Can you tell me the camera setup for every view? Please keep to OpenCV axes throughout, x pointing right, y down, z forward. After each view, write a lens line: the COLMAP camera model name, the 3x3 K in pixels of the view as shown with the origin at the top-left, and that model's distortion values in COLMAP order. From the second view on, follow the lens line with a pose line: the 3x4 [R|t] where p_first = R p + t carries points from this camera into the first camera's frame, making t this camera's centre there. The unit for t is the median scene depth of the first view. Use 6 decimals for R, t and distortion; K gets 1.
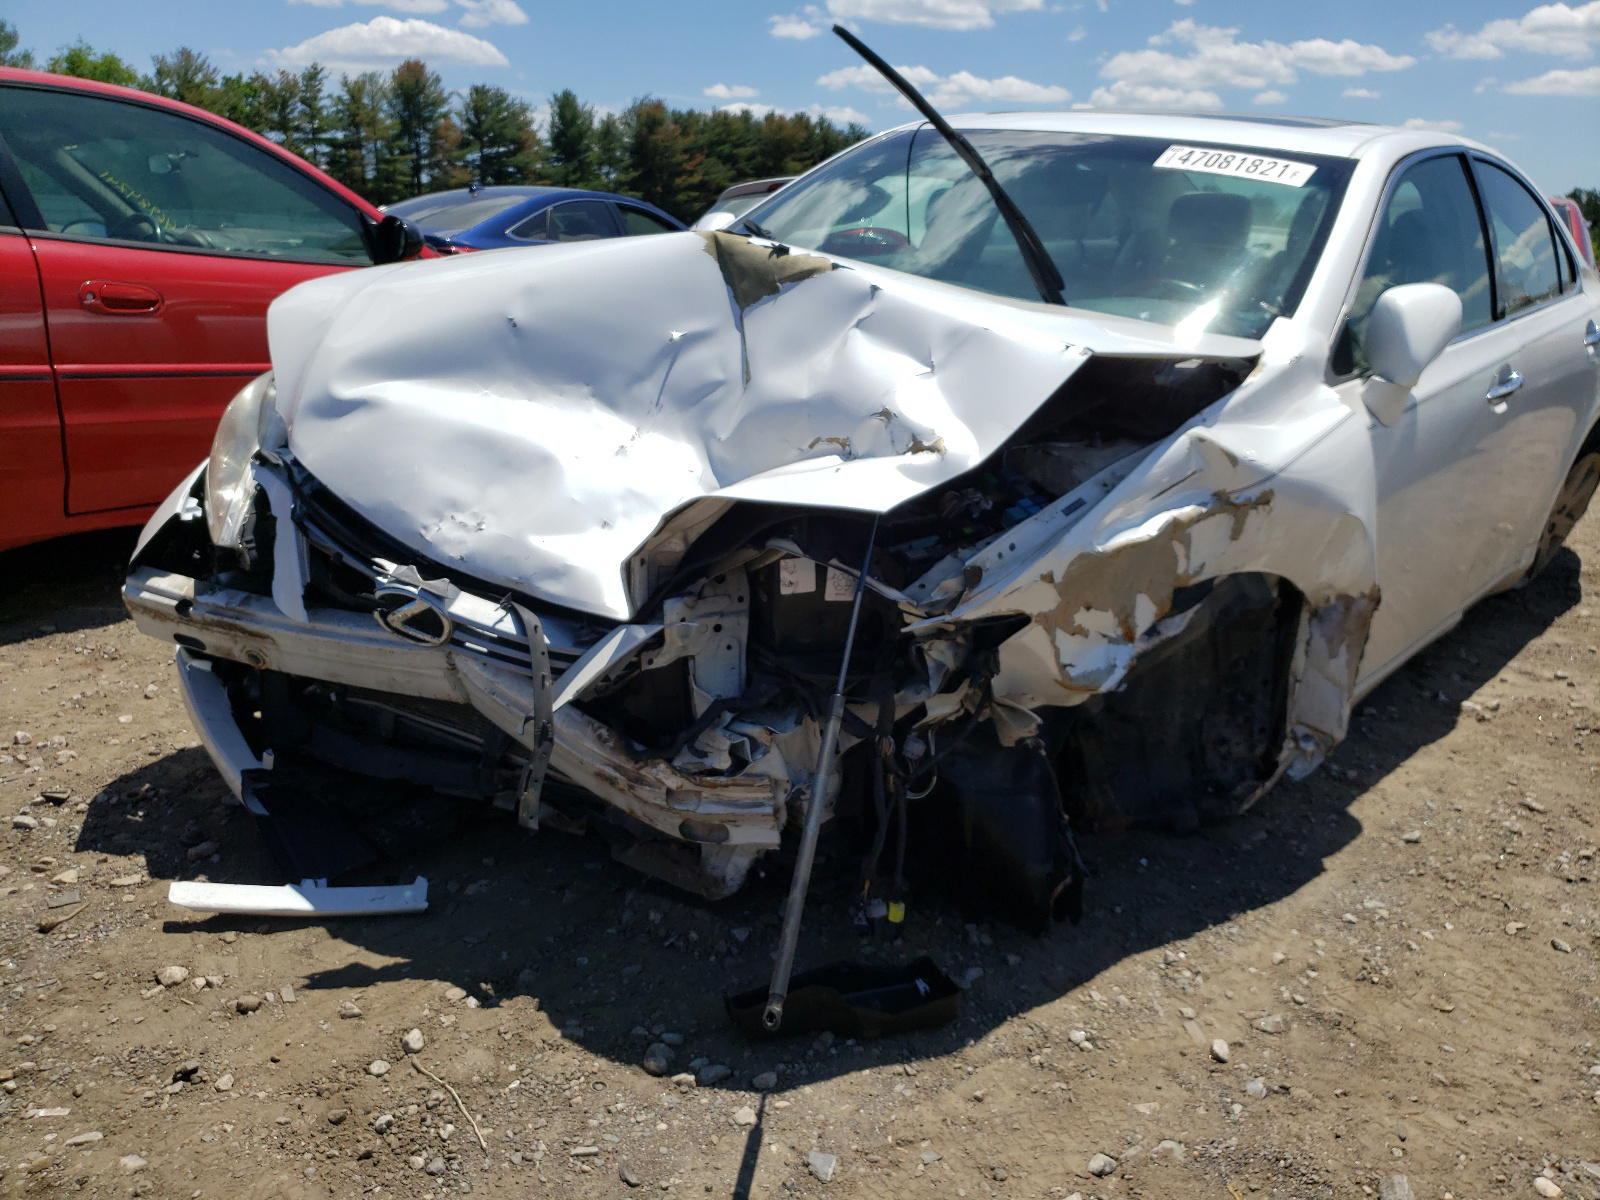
lens RADIAL K [[1235.2, 0, 814.3], [0, 1235.2, 602.2], [0, 0, 1]] dist [0.009346, 0.002096]
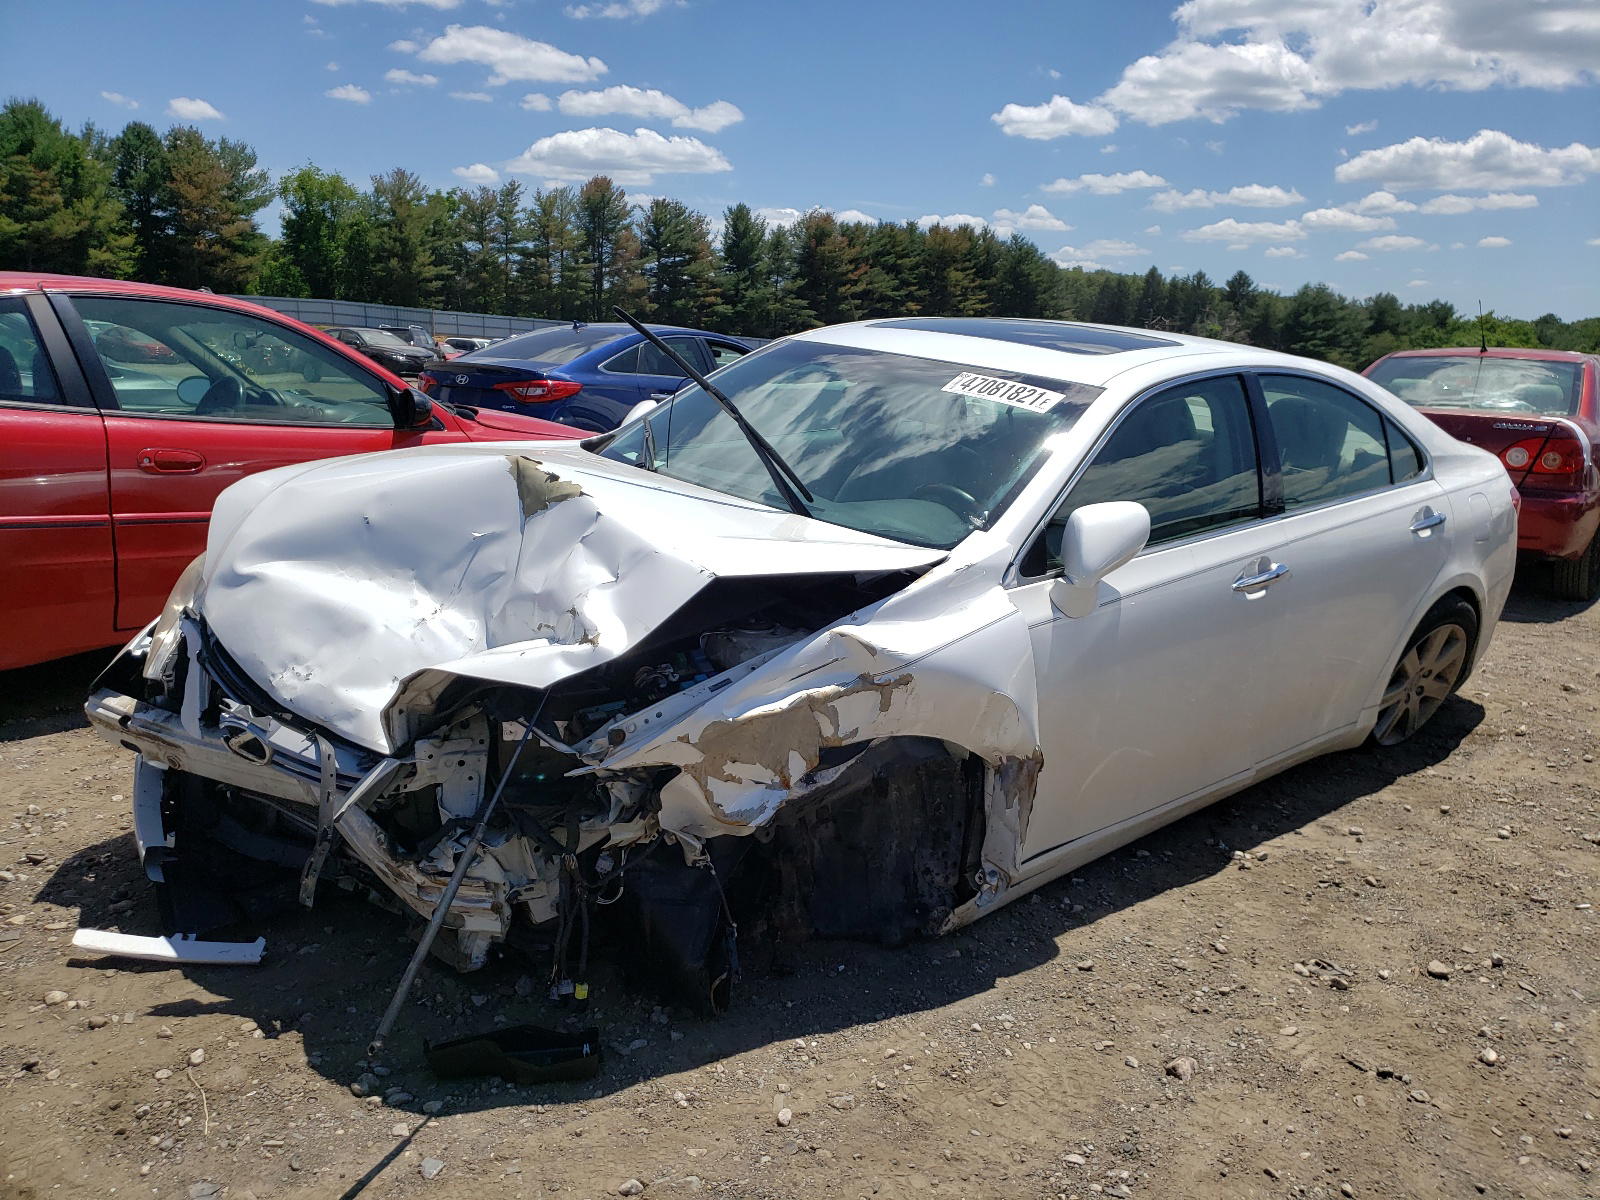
lens RADIAL K [[1210.0, 0, 794.3], [0, 1210.0, 604.6], [0, 0, 1]] dist [-0.000900, 0.032500]
pose [[0.991803, 0.038634, -0.121799, 0.410770], [-0.048054, 0.995997, -0.075374, -0.064748], [0.118399, 0.080609, 0.989689, -0.252395]]
